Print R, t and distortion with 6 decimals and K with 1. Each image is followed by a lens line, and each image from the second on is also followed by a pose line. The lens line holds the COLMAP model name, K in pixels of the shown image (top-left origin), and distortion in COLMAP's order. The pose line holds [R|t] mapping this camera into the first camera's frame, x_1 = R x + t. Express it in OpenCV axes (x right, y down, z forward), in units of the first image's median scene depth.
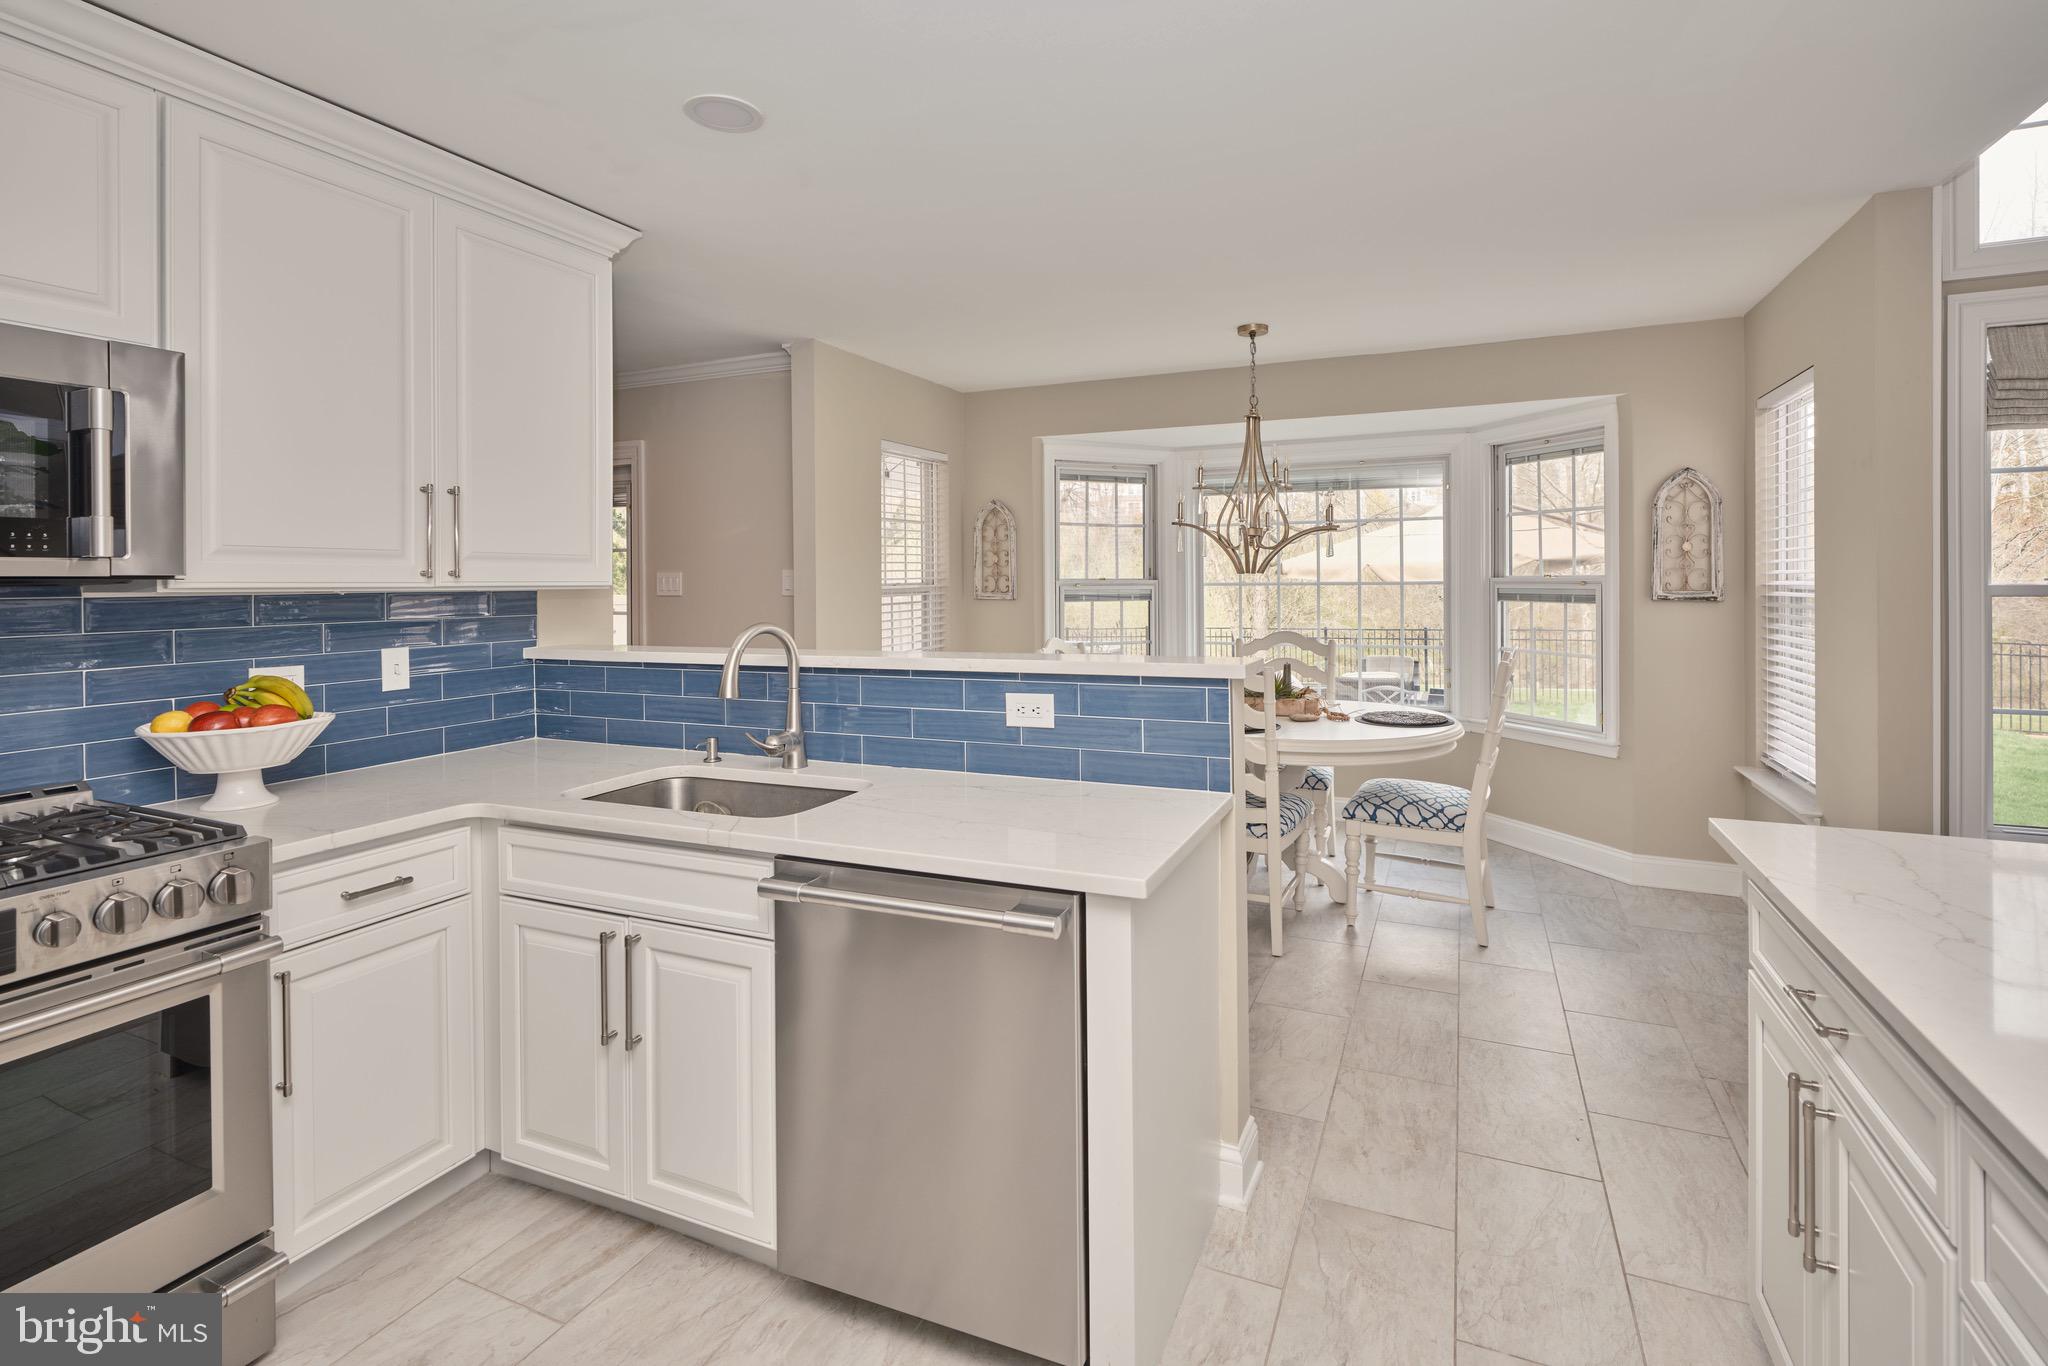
lens RADIAL K [[946.0, 0, 1043.0], [0, 946.0, 578.1], [0, 0, 1]] dist [0.000294, -0.000077]
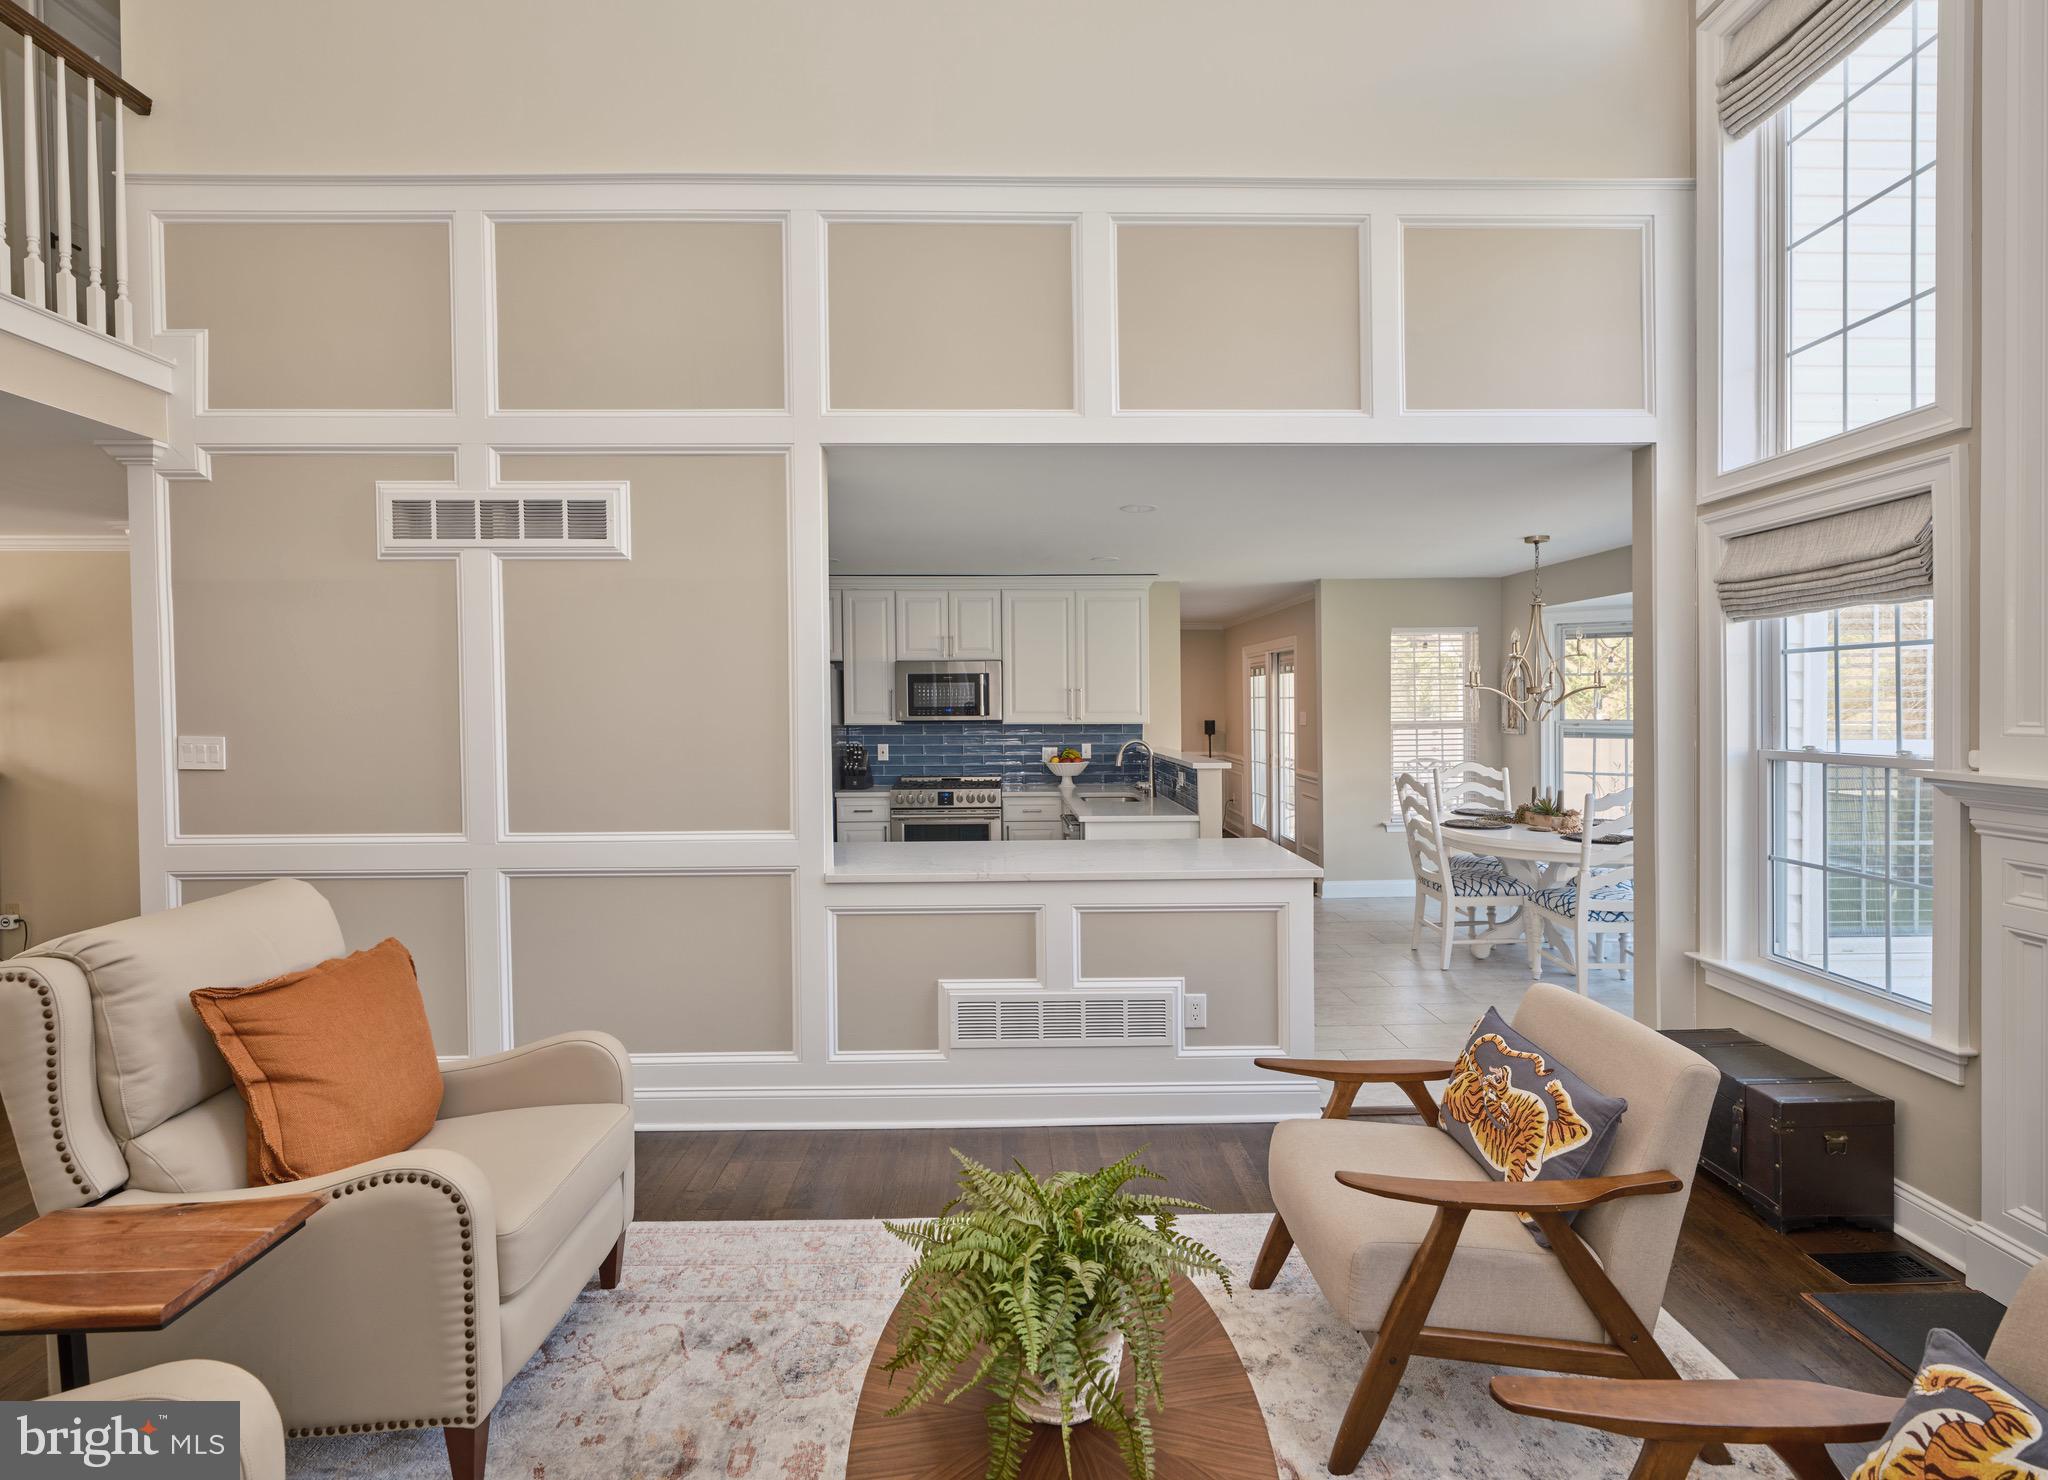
lens RADIAL K [[967.2, 0, 1031.1], [0, 967.2, 720.6], [0, 0, 1]] dist [0.000581, 0.001894]
pose [[0.421332, 0.021877, -0.906643, 1.148037], [0.003144, 0.999668, 0.025583, -0.042092], [0.906901, -0.013630, 0.421123, -0.224190]]
